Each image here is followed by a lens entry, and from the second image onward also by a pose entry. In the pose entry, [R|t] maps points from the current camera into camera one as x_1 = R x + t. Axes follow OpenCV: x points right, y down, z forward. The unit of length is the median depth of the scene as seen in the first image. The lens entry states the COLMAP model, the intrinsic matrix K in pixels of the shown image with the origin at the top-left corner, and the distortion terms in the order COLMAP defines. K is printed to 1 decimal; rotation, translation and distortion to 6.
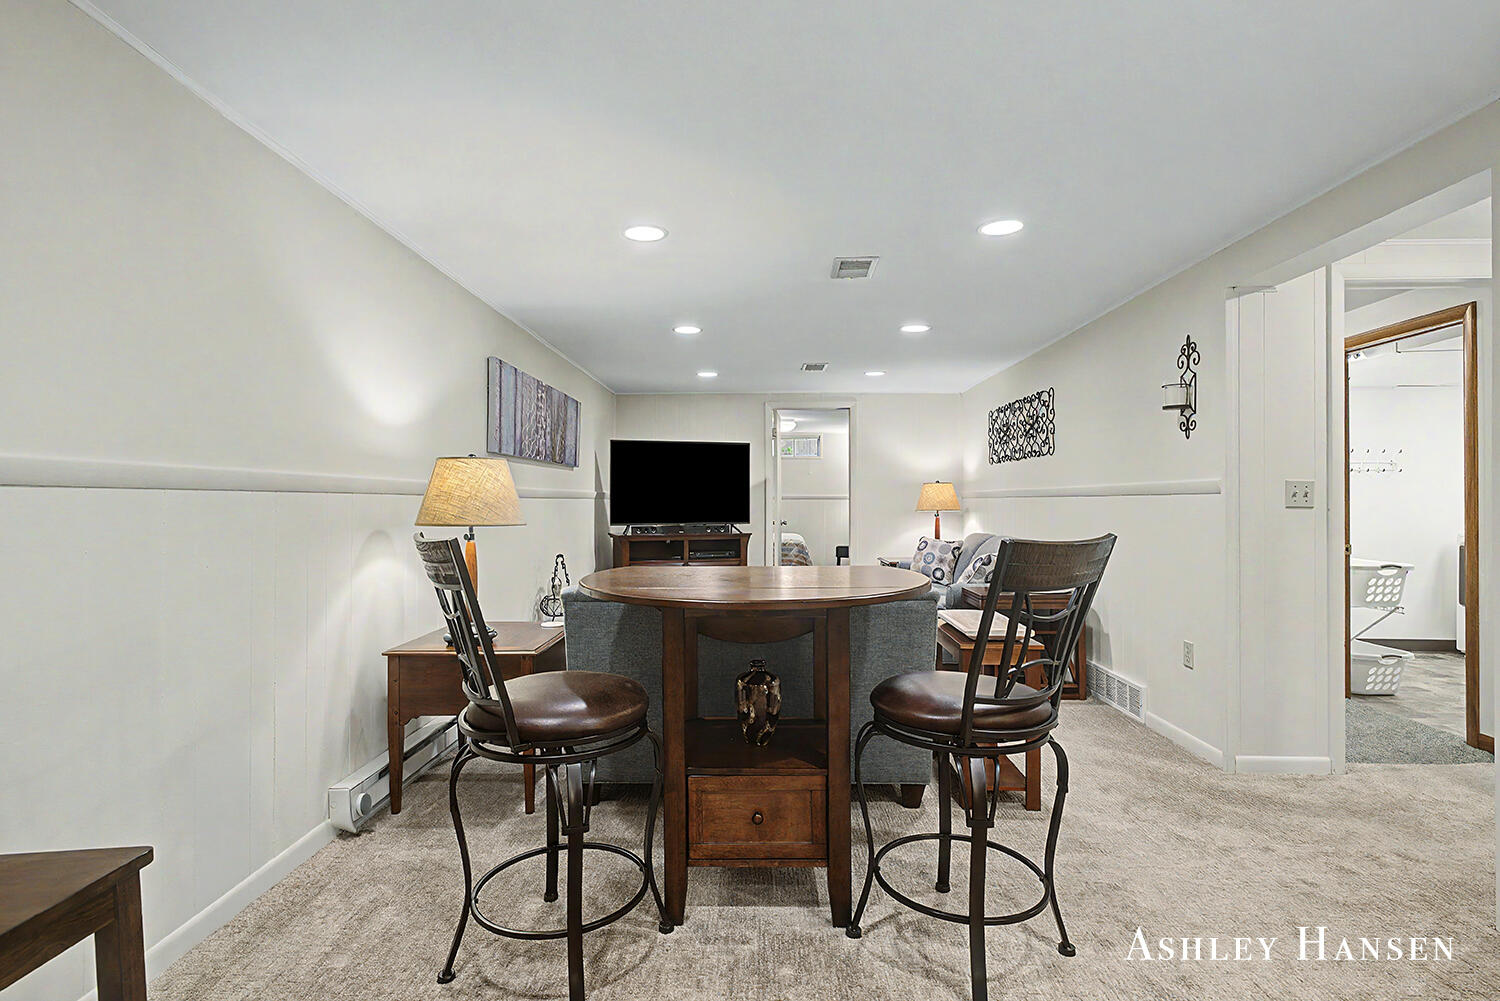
lens RADIAL K [[738.3, 0, 750.3], [0, 738.3, 498.5], [0, 0, 1]] dist [-0.006184, 0.003398]
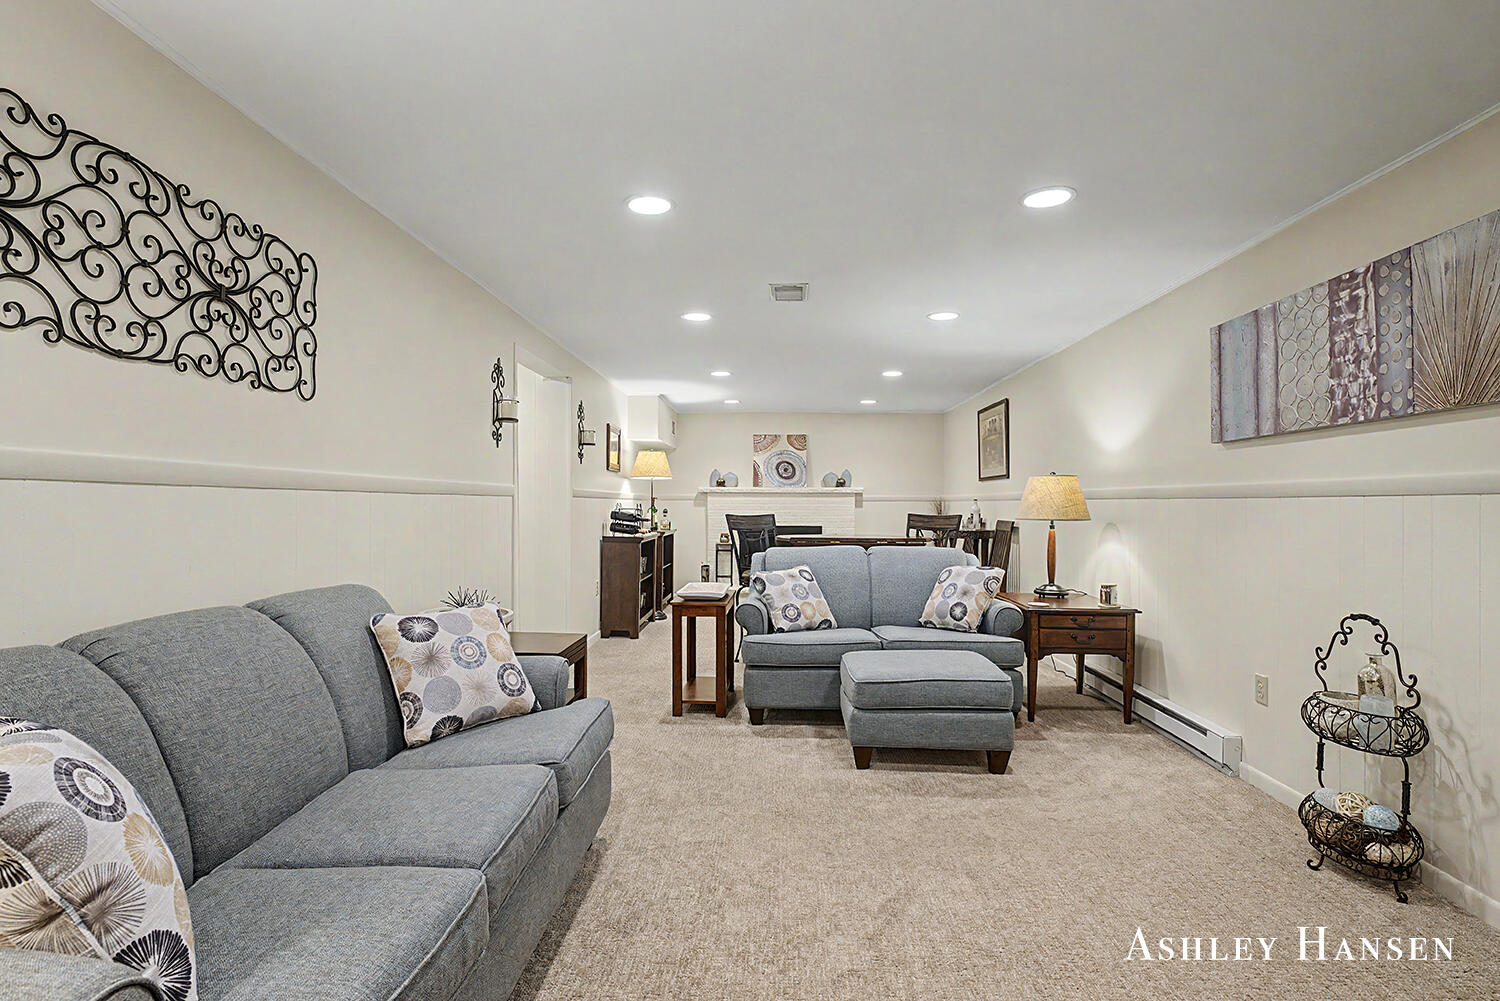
lens RADIAL K [[738.3, 0, 748.7], [0, 738.3, 500.3], [0, 0, 1]] dist [-0.006184, 0.003398]
pose [[-0.999986, -0.004532, 0.002667, 0.098817], [-0.004555, 0.999955, -0.008366, 0.004169], [-0.002629, -0.008378, -0.999961, 1.066271]]
